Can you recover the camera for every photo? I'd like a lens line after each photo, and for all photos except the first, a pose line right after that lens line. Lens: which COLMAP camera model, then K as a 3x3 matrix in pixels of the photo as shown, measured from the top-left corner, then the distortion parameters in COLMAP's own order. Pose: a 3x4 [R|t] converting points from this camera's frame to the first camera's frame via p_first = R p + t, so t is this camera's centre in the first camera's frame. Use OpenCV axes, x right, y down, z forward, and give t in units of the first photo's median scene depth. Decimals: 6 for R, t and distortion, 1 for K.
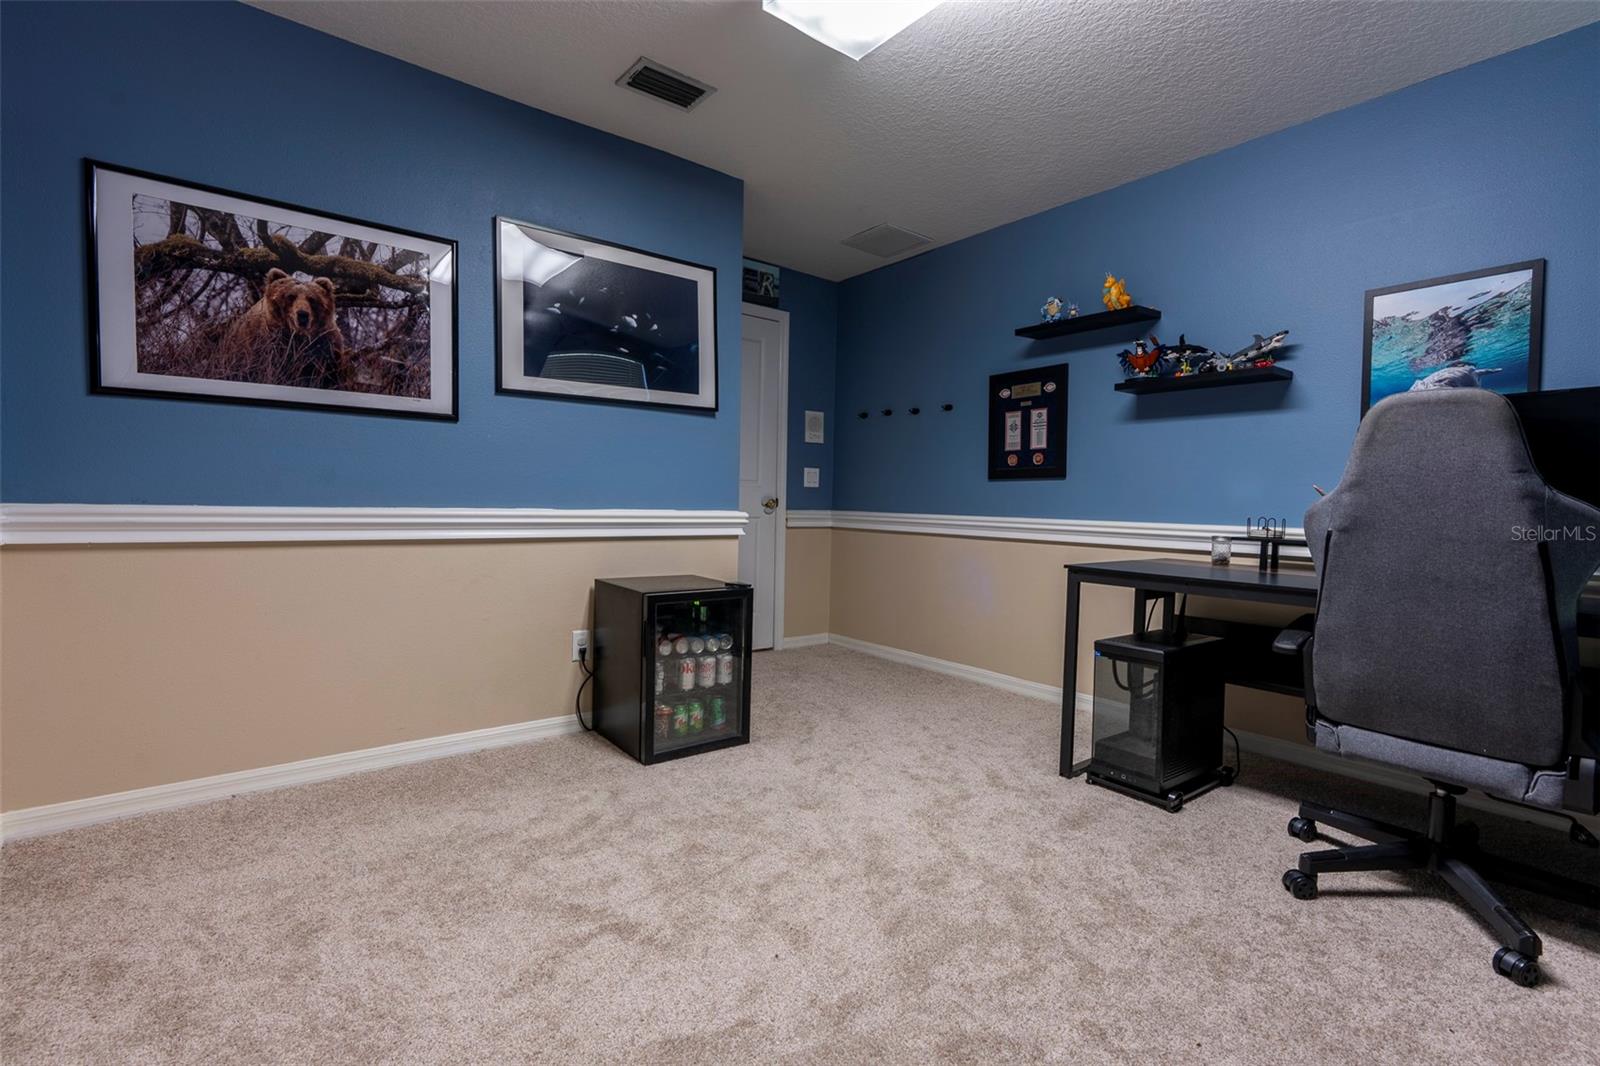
lens RADIAL K [[718.5, 0, 800.0], [0, 718.5, 533.0], [0, 0, 1]] dist [-0.007758, 0.000965]
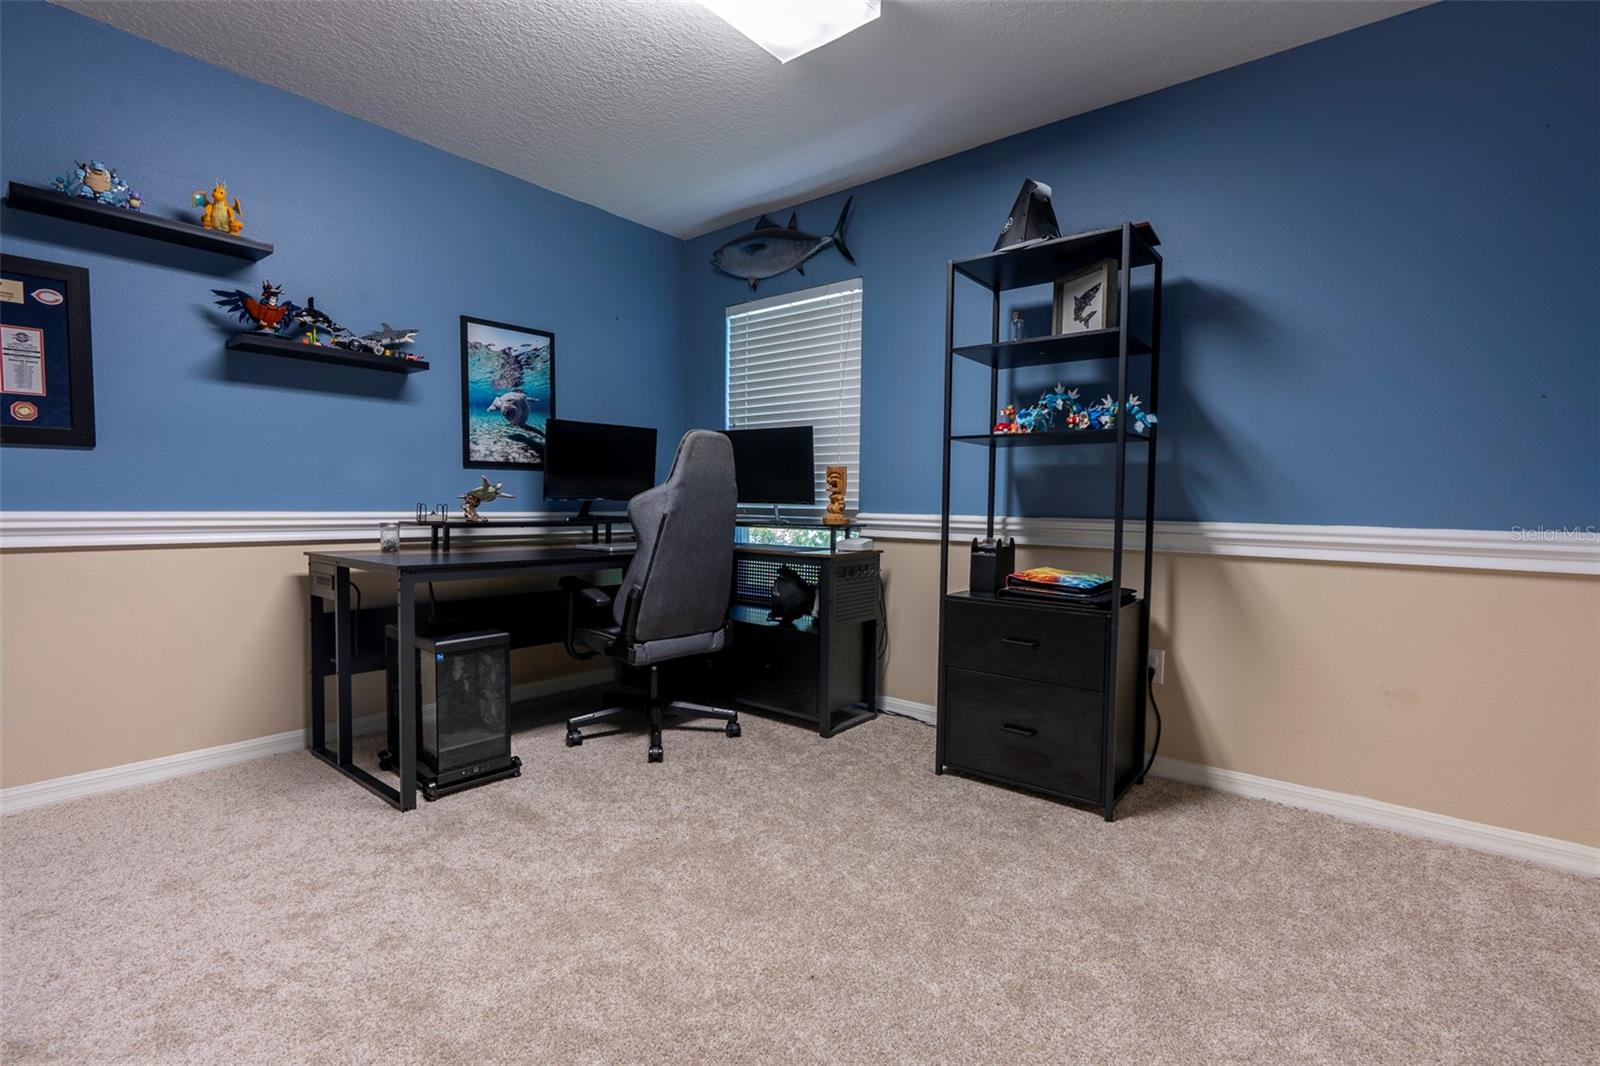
lens RADIAL K [[718.5, 0, 800.0], [0, 718.5, 533.0], [0, 0, 1]] dist [-0.007758, 0.000965]
pose [[-0.206475, -0.069731, 0.975964, -0.551622], [0.019956, 0.996950, 0.075452, -0.049521], [-0.978248, 0.035055, -0.204454, 0.706449]]
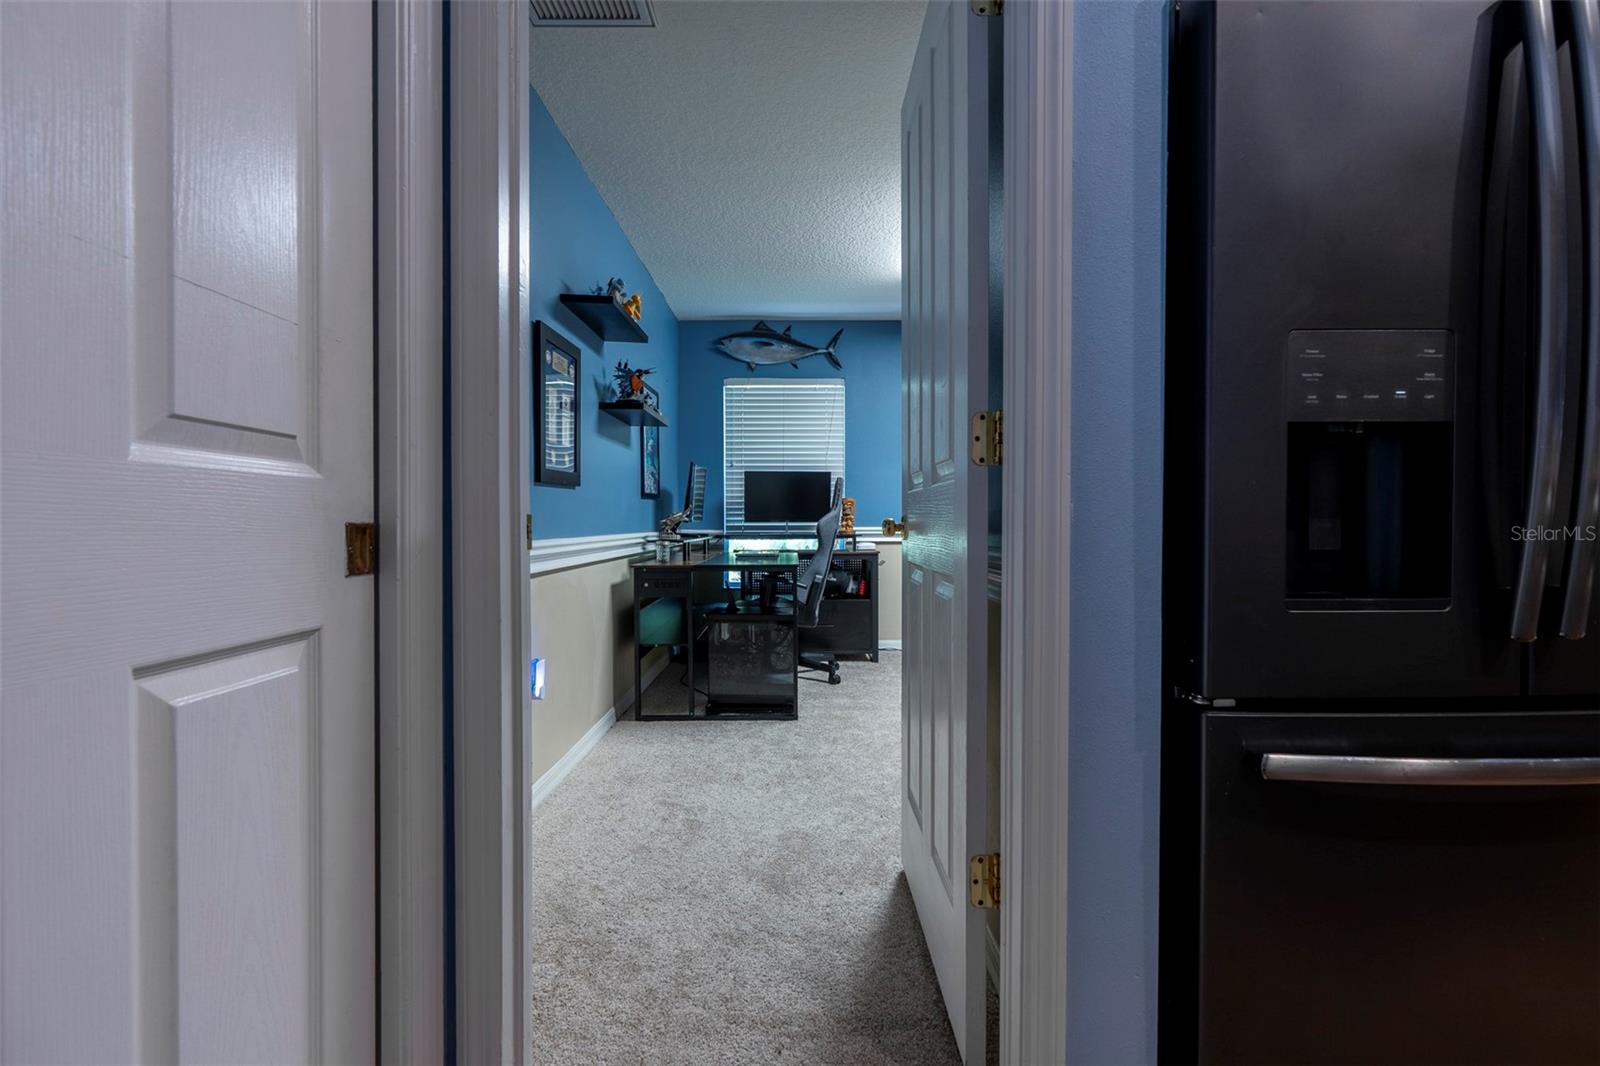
lens RADIAL K [[718.5, 0, 800.0], [0, 718.5, 533.0], [0, 0, 1]] dist [-0.007758, 0.000965]
pose [[-0.775570, -0.032918, 0.630403, -0.491837], [0.009179, 0.997946, 0.063404, -0.099844], [-0.631195, 0.054961, -0.773674, 2.008200]]
